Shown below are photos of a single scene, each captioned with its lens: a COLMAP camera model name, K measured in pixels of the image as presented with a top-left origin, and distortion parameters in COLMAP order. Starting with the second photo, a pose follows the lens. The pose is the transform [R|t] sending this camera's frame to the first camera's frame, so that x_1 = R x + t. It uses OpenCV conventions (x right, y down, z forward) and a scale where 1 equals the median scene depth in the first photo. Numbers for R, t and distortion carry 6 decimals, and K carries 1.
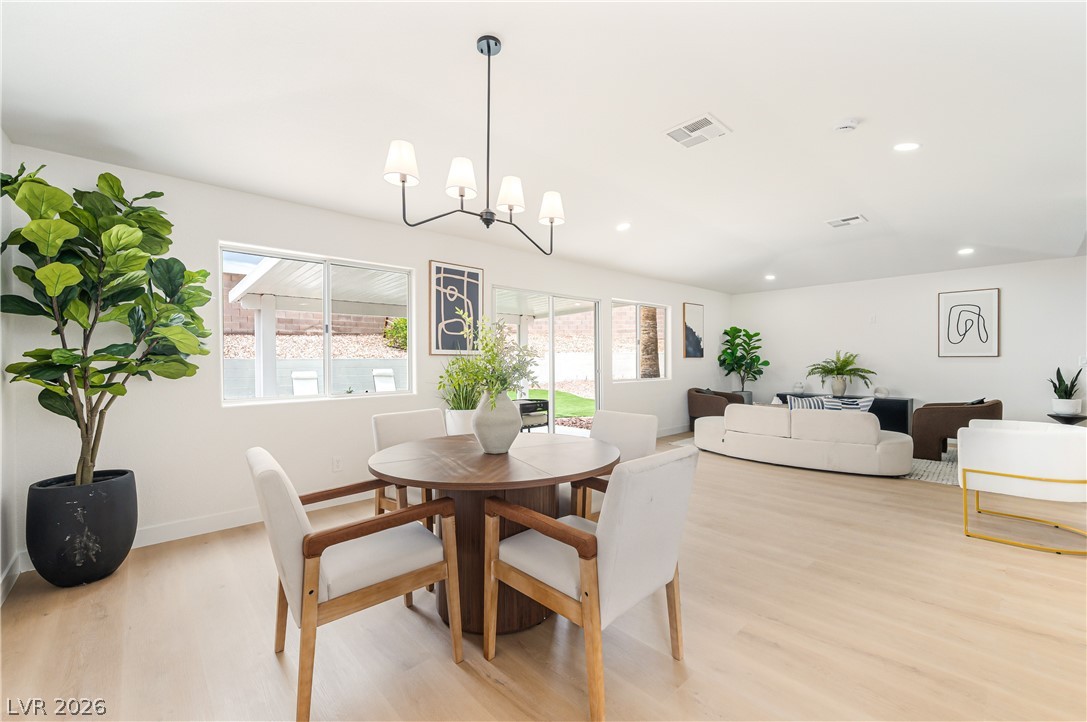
lens RADIAL K [[445.5, 0, 542.1], [0, 445.5, 366.5], [0, 0, 1]] dist [-0.005191, 0.000182]
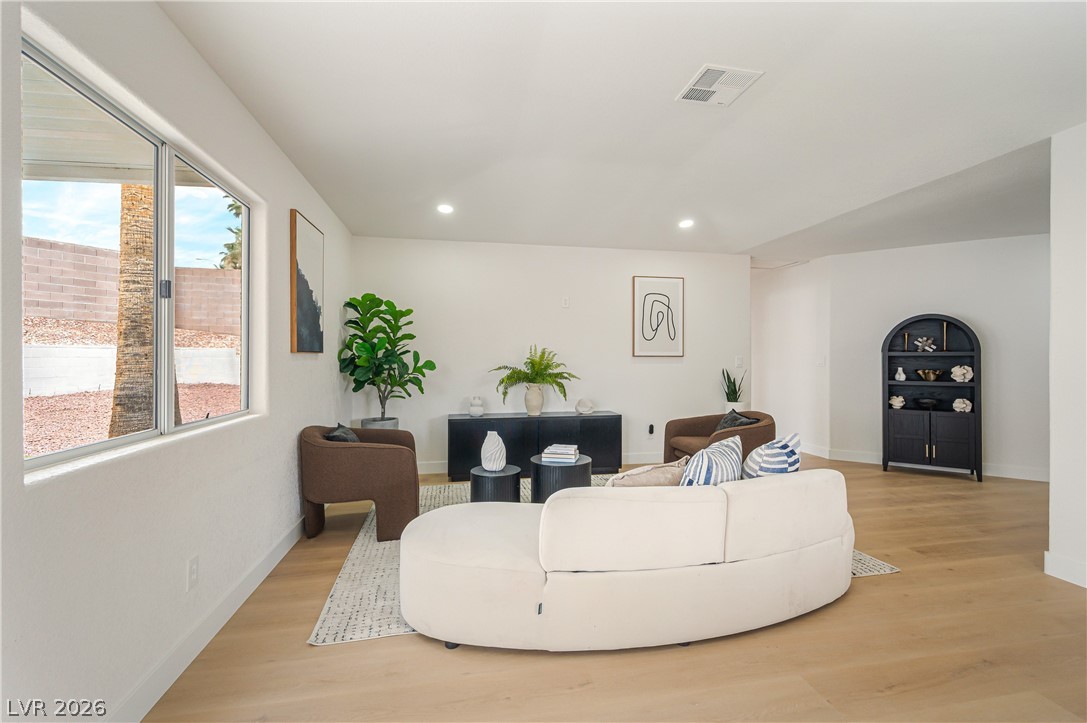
lens RADIAL K [[462.4, 0, 541.9], [0, 462.4, 361.5], [0, 0, 1]] dist [-0.001345, -0.000357]
pose [[0.517610, 0.001952, 0.855614, 0.099245], [0.007882, 0.999944, -0.007050, -0.008268], [-0.855580, 0.010393, 0.517566, 0.672525]]
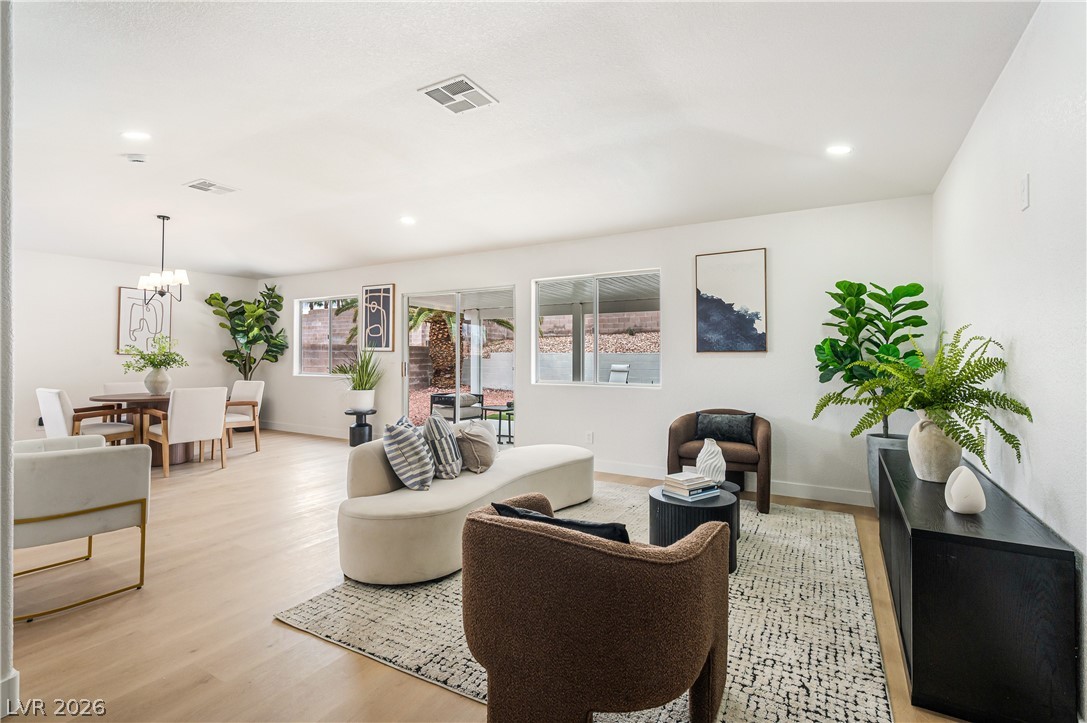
lens RADIAL K [[497.0, 0, 540.1], [0, 497.0, 350.8], [0, 0, 1]] dist [-0.002804, 0.000678]
pose [[0.309832, -0.003551, -0.950785, 0.952037], [-0.016554, 0.999821, -0.009129, -0.014026], [0.950647, 0.018567, 0.309718, 0.675817]]
